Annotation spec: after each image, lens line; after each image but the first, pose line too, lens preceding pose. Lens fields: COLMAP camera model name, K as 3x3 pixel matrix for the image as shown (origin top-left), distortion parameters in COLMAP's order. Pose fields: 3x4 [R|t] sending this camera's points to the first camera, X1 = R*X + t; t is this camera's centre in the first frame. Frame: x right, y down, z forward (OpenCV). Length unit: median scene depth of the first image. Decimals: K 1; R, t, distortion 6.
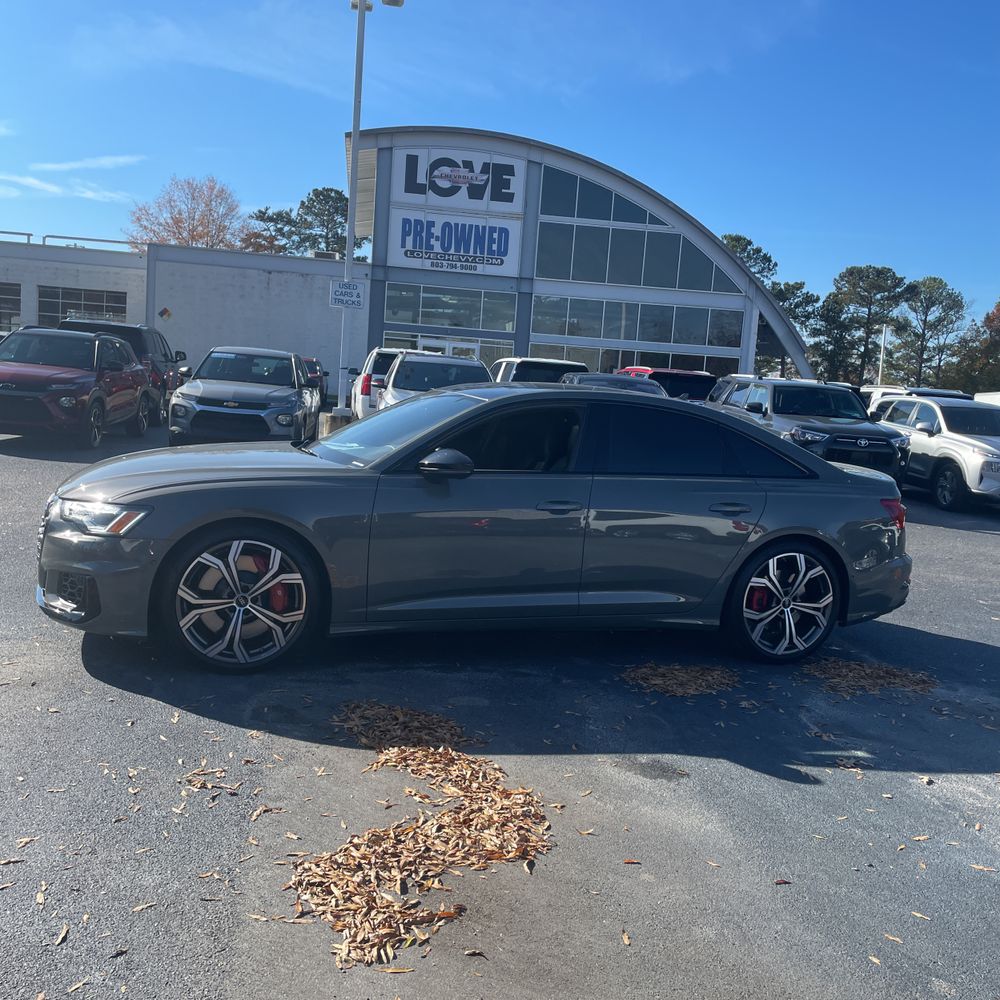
lens RADIAL K [[1013.8, 0, 480.8], [0, 1013.8, 481.2], [0, 0, 1]] dist [0.037786, 0.000000]
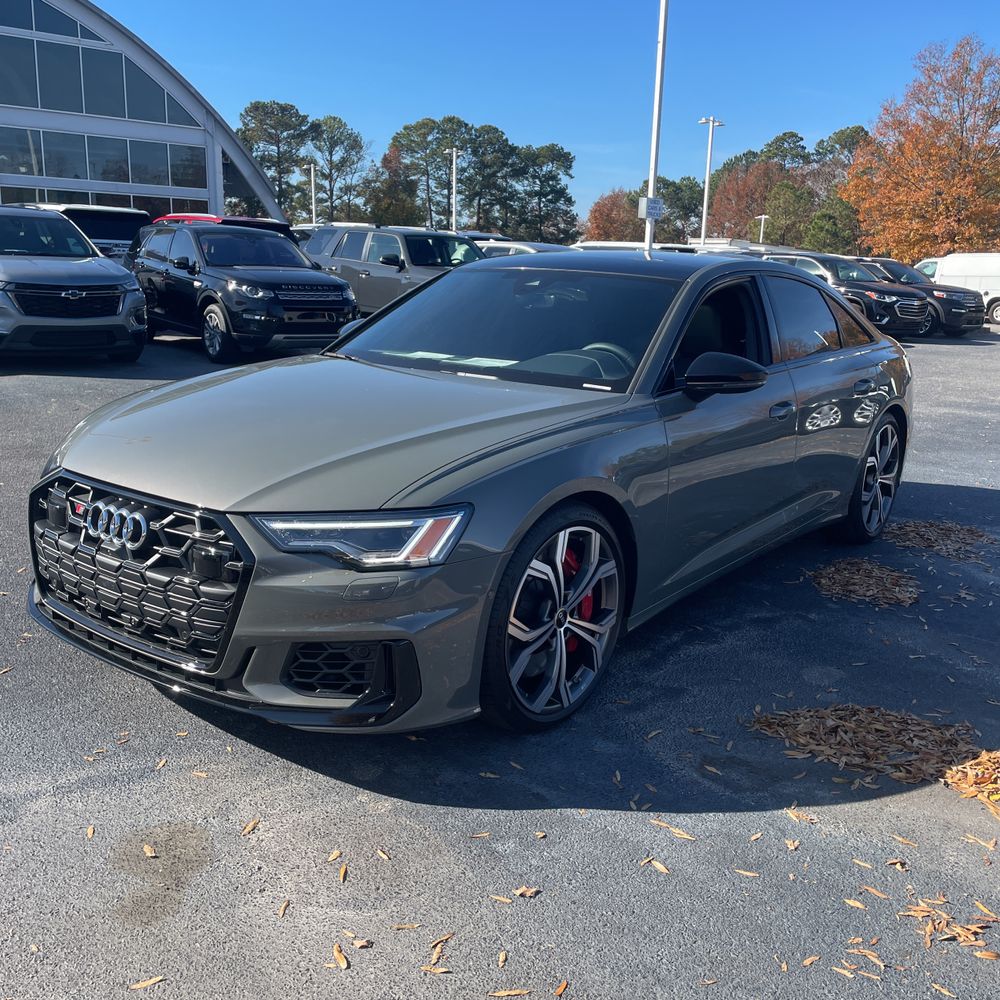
lens RADIAL K [[1013.8, 0, 513.0], [0, 1013.8, 484.8], [0, 0, 1]] dist [0.037786, 0.000000]
pose [[0.824368, -0.164225, 0.541708, -0.064793], [0.079296, 0.981057, 0.176746, -0.009113], [-0.560473, -0.102749, 0.821774, 0.052872]]
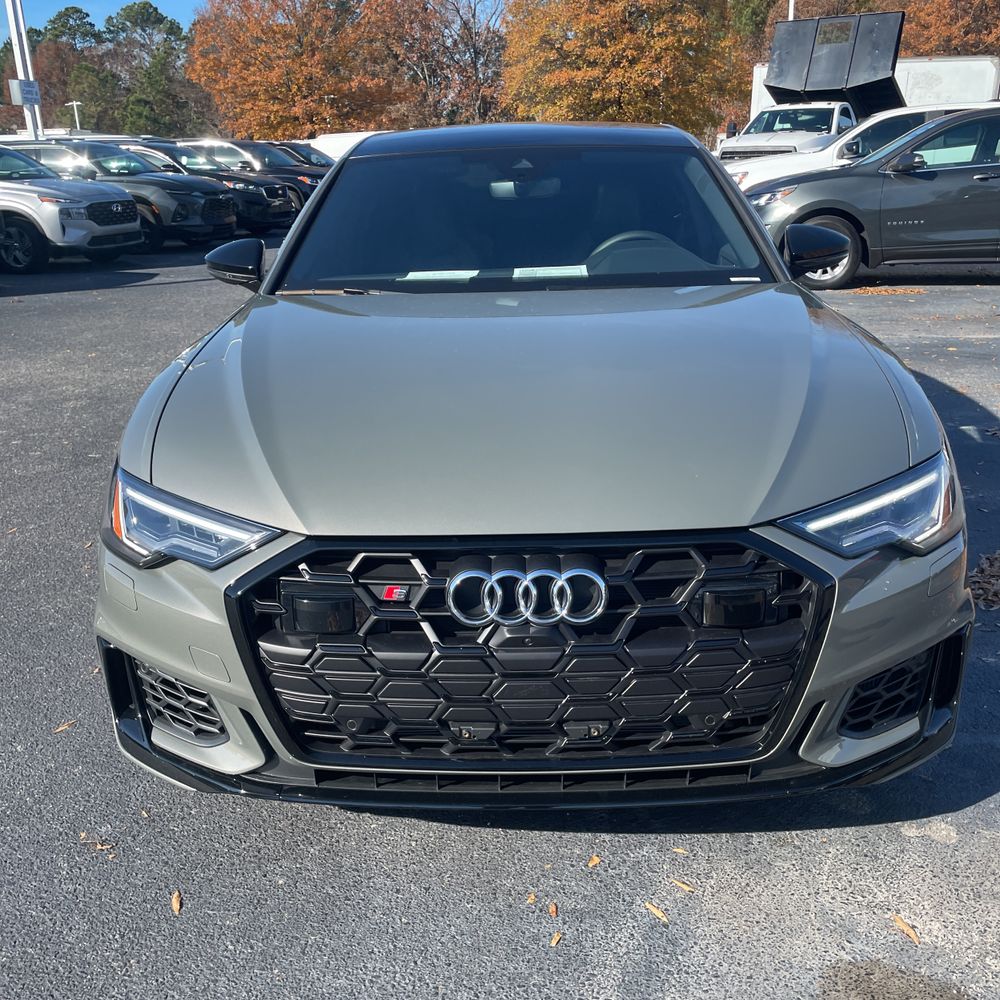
lens RADIAL K [[1013.8, 0, 500.9], [0, 1013.8, 496.9], [0, 0, 1]] dist [0.037786, 0.000000]
pose [[0.334066, -0.381601, 0.861847, -0.084109], [0.149080, 0.924261, 0.351451, -0.014912], [-0.930685, 0.011076, 0.365653, 0.106952]]
